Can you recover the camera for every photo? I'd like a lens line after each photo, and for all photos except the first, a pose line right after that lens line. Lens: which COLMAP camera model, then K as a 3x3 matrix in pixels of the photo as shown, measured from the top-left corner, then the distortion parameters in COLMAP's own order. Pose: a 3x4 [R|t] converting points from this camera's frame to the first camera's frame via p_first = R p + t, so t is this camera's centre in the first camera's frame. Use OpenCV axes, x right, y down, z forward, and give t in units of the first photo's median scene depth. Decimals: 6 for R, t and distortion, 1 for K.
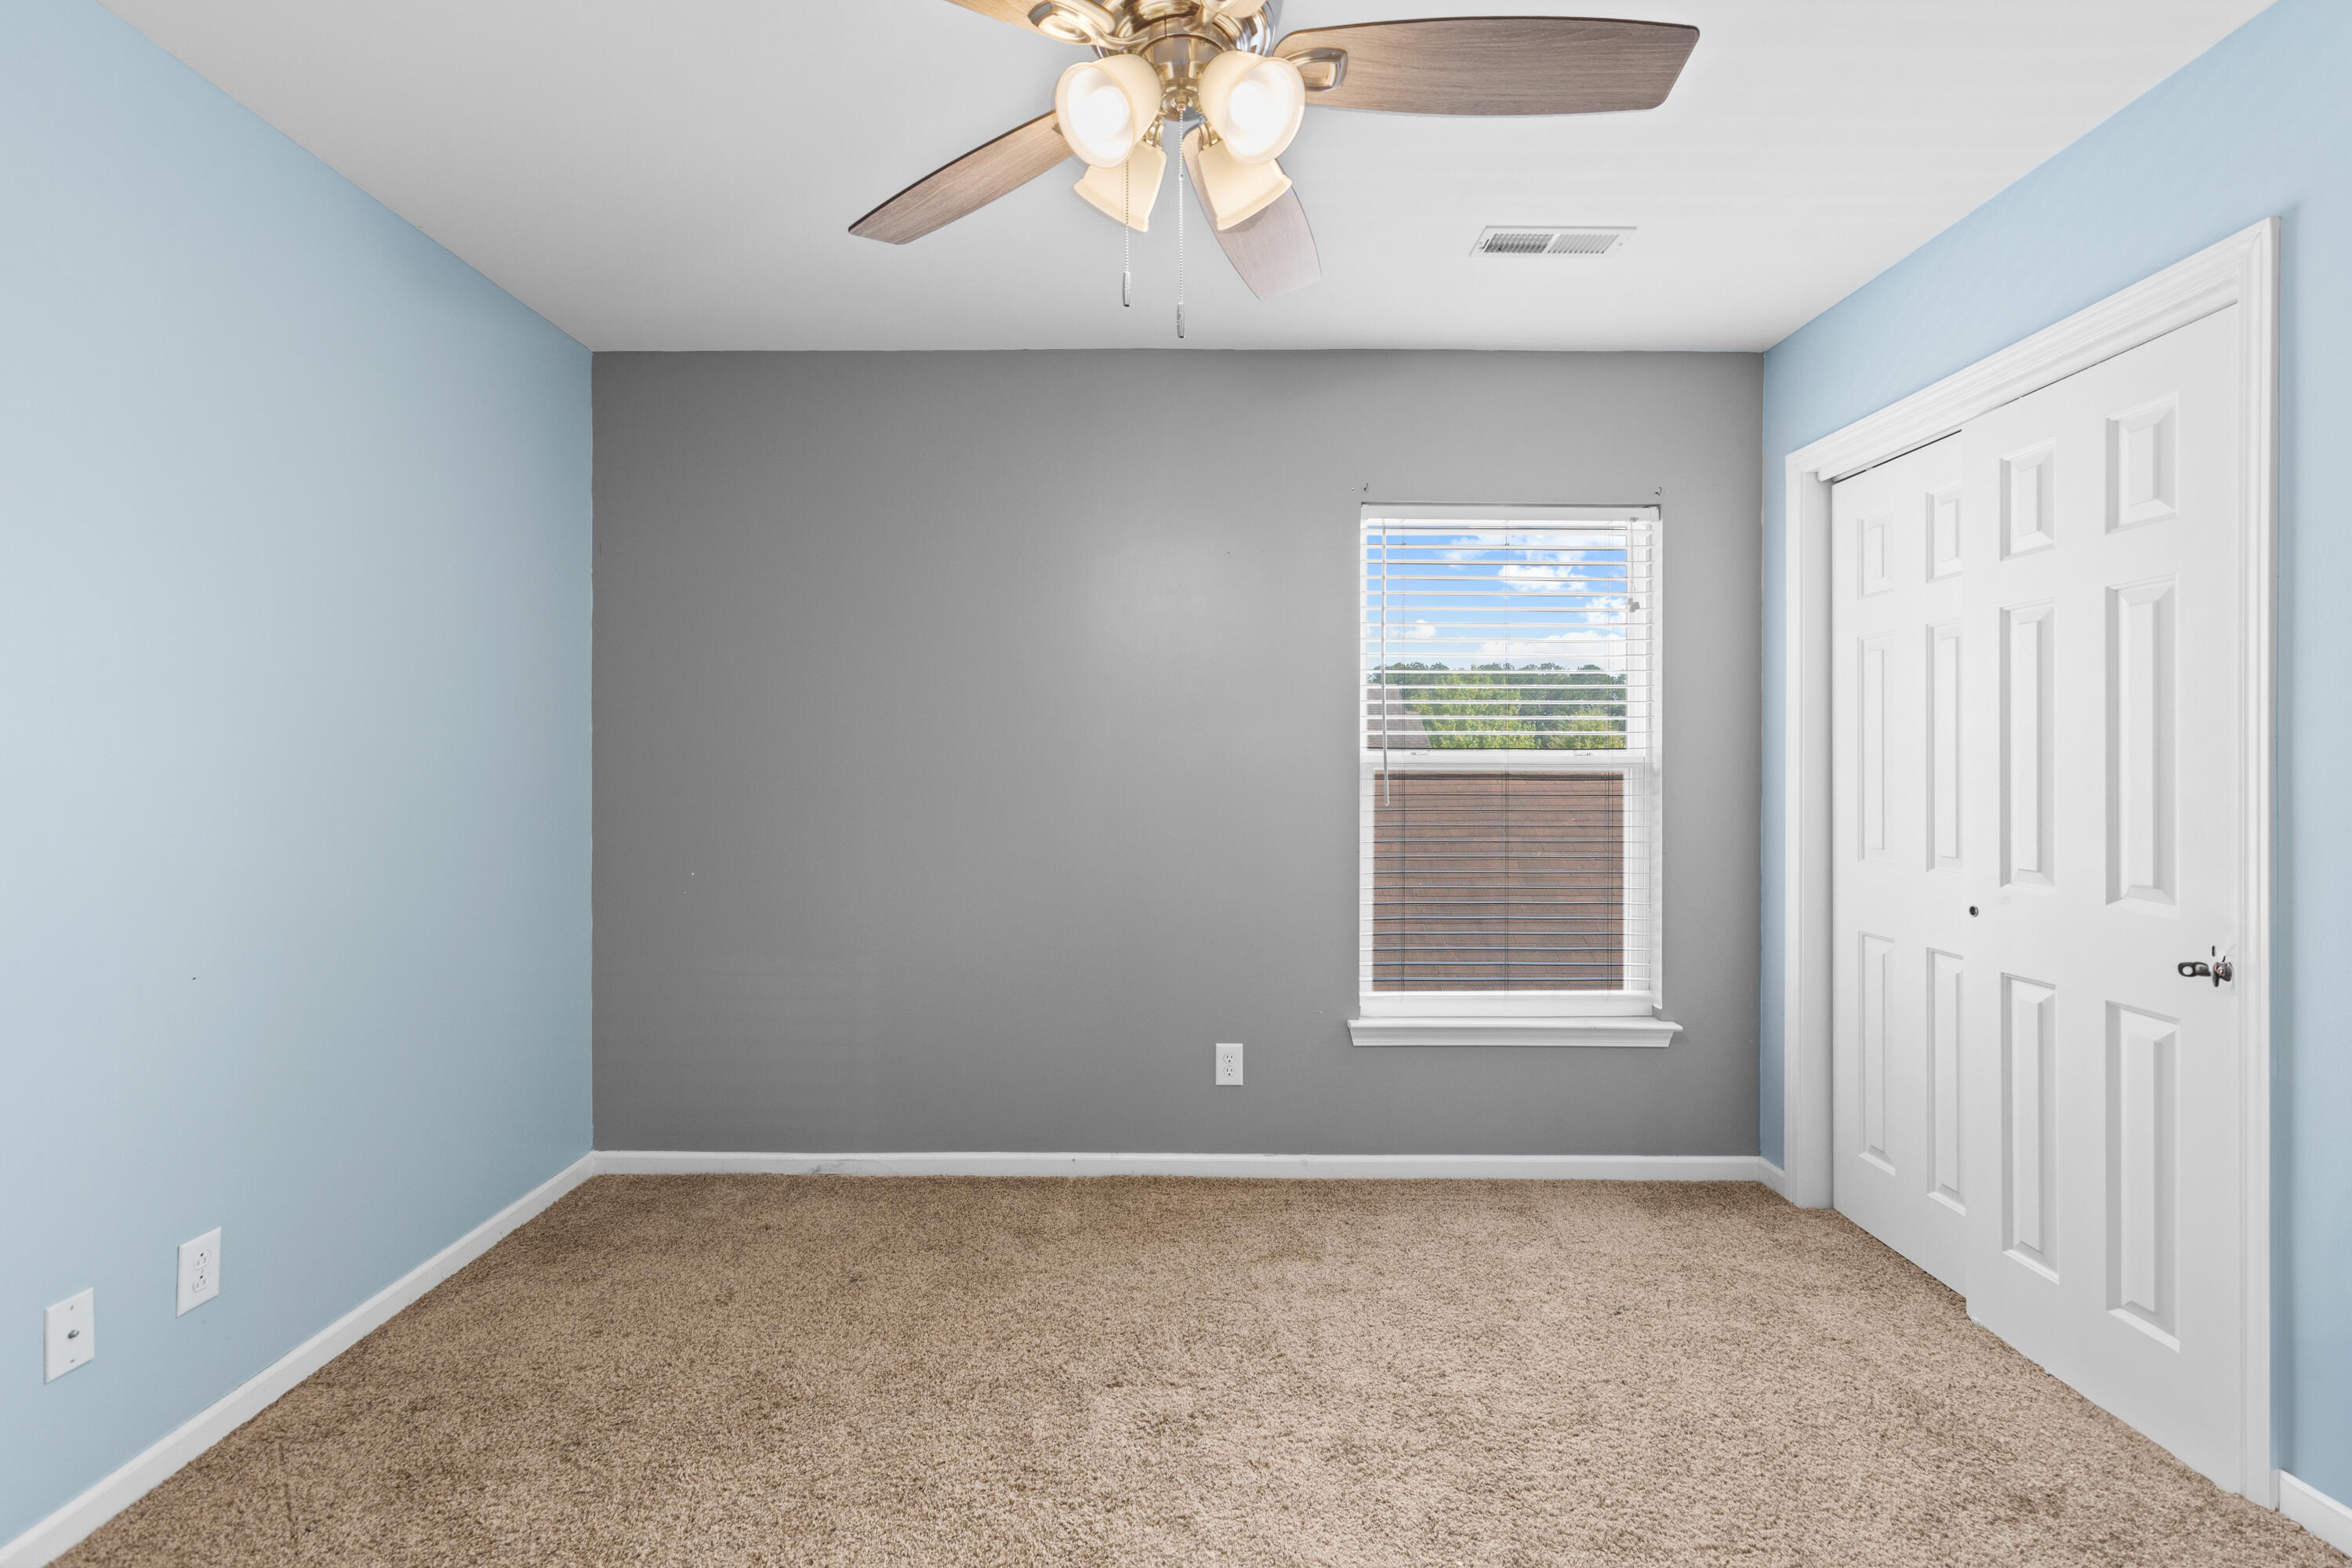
lens RADIAL K [[1040.6, 0, 1167.0], [0, 1040.6, 765.2], [0, 0, 1]] dist [-0.020004, 0.013127]
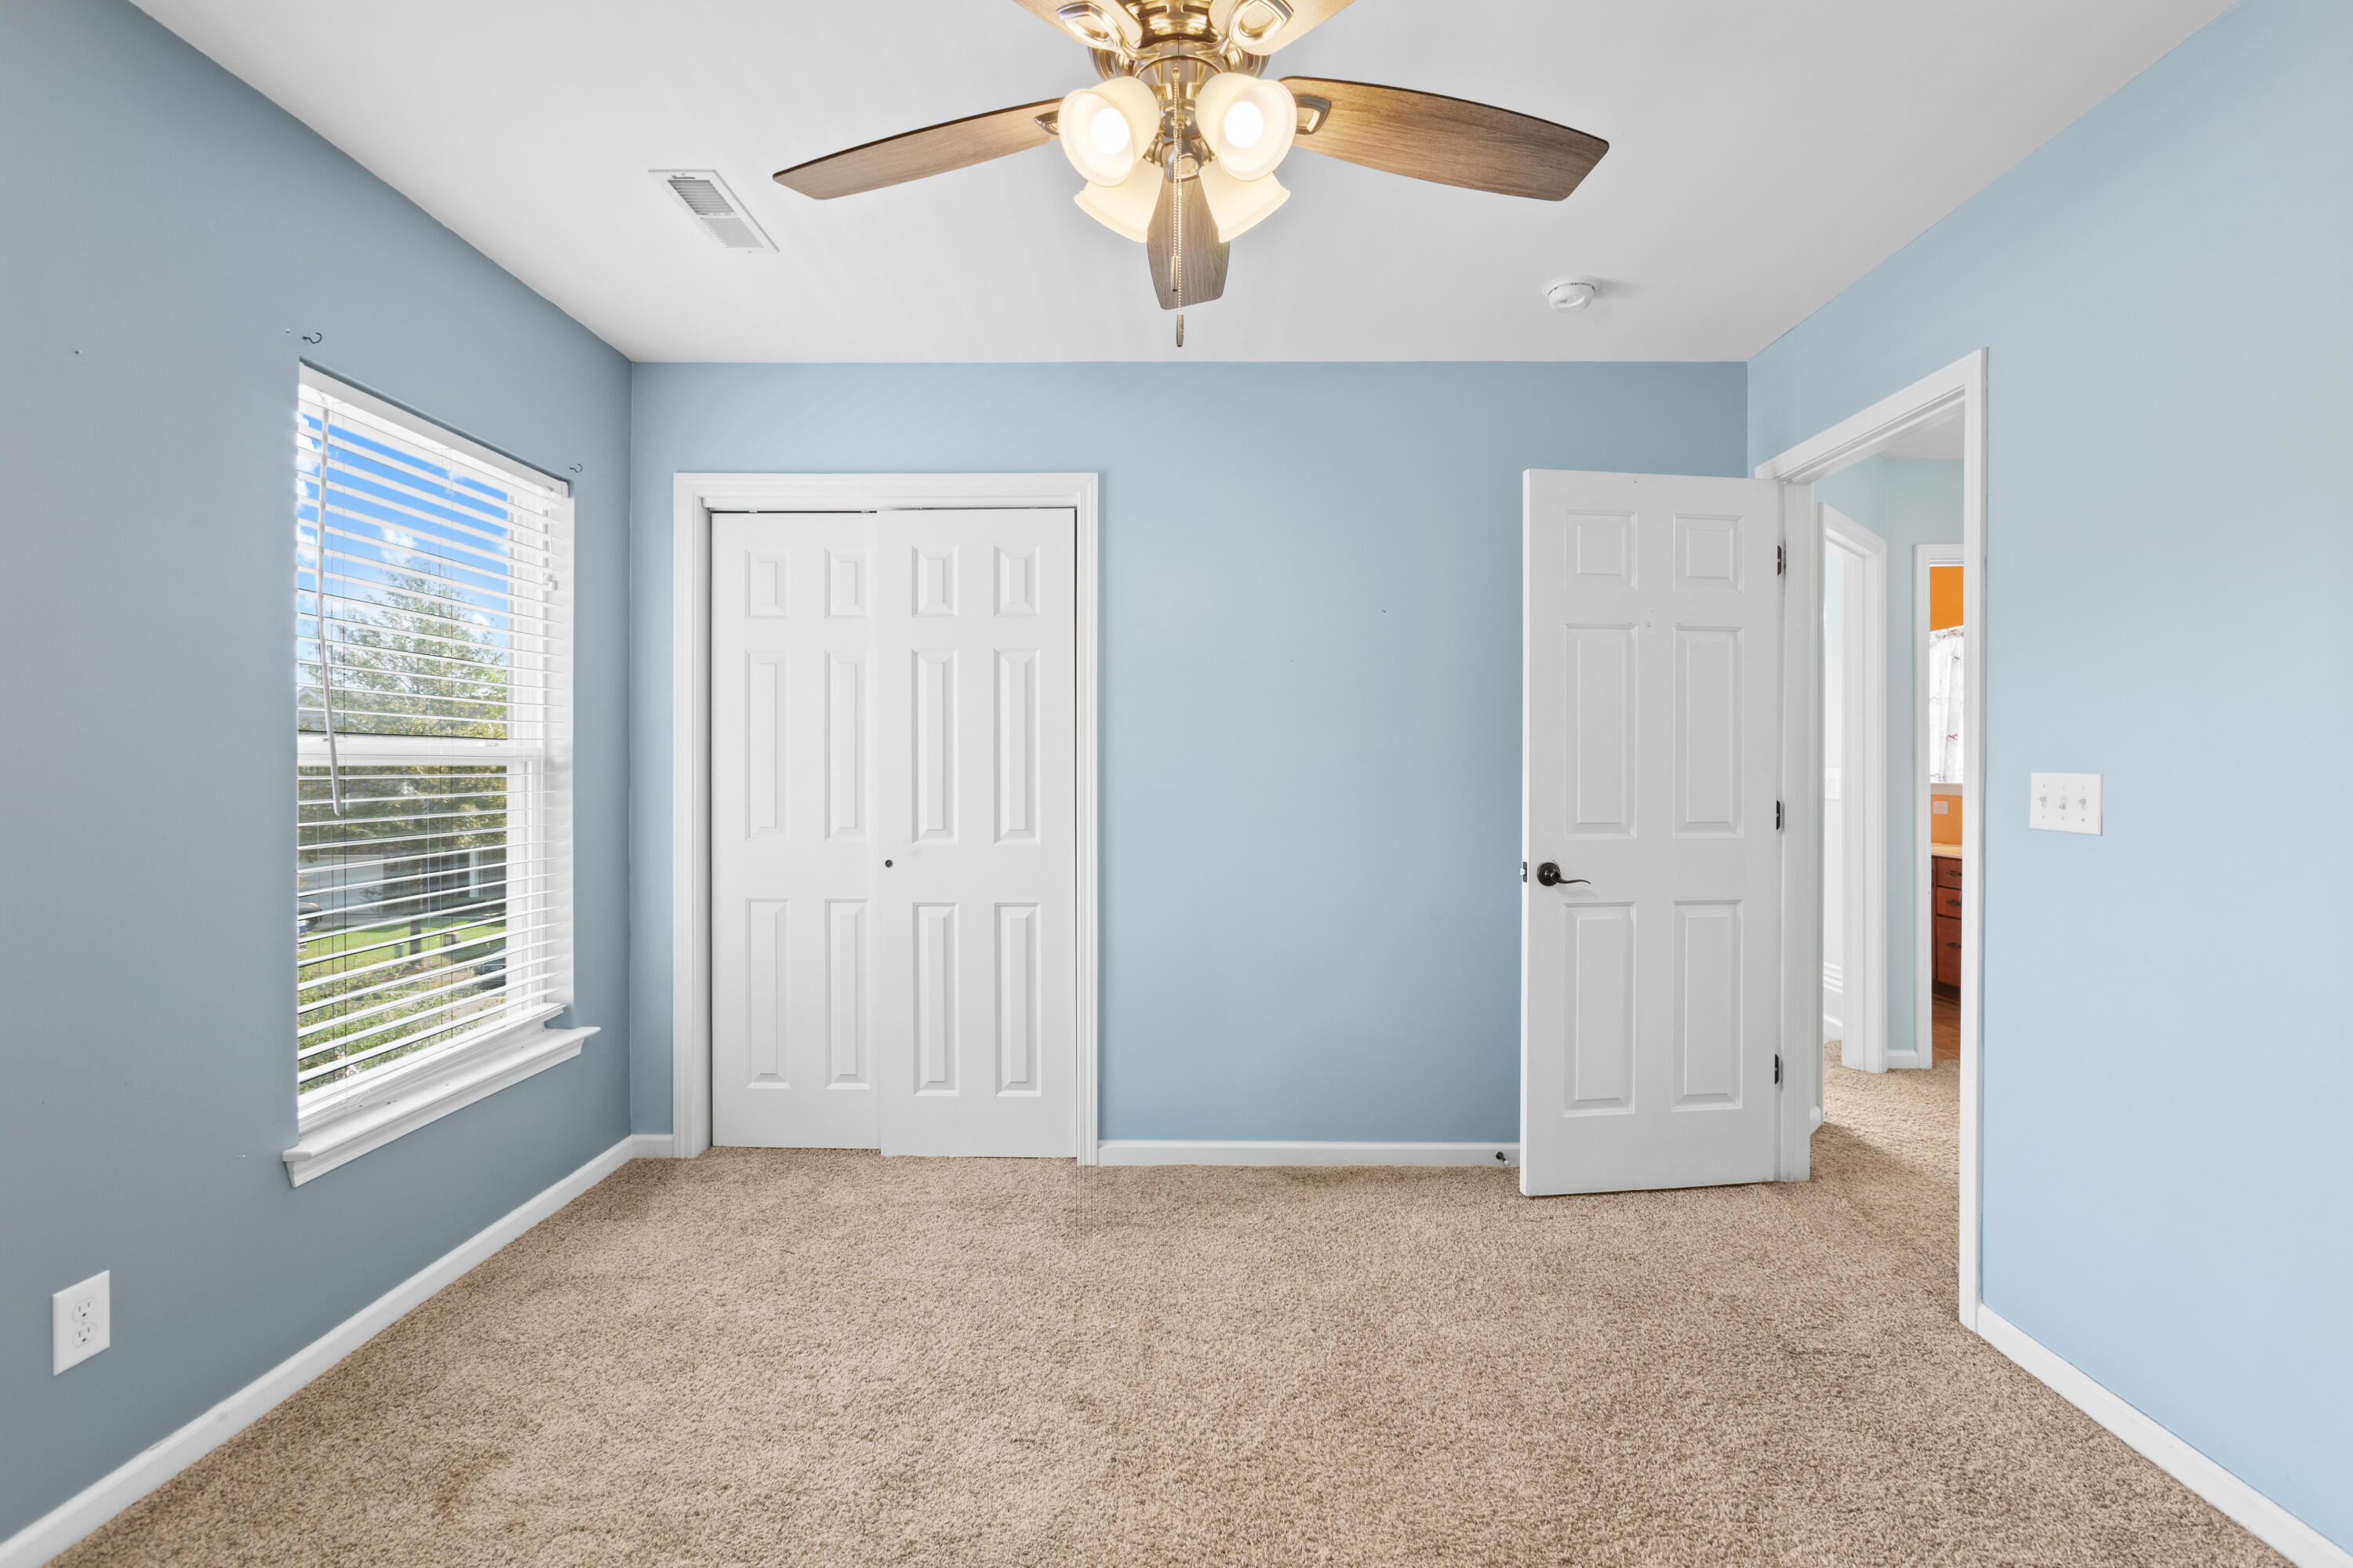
lens RADIAL K [[1041.1, 0, 1167.5], [0, 1041.1, 765.2], [0, 0, 1]] dist [-0.020004, 0.013127]
pose [[0.024940, -0.005051, 0.999676, -0.538507], [-0.001515, 0.999986, 0.005091, 0.000610], [-0.999688, -0.001642, 0.024932, 0.518958]]
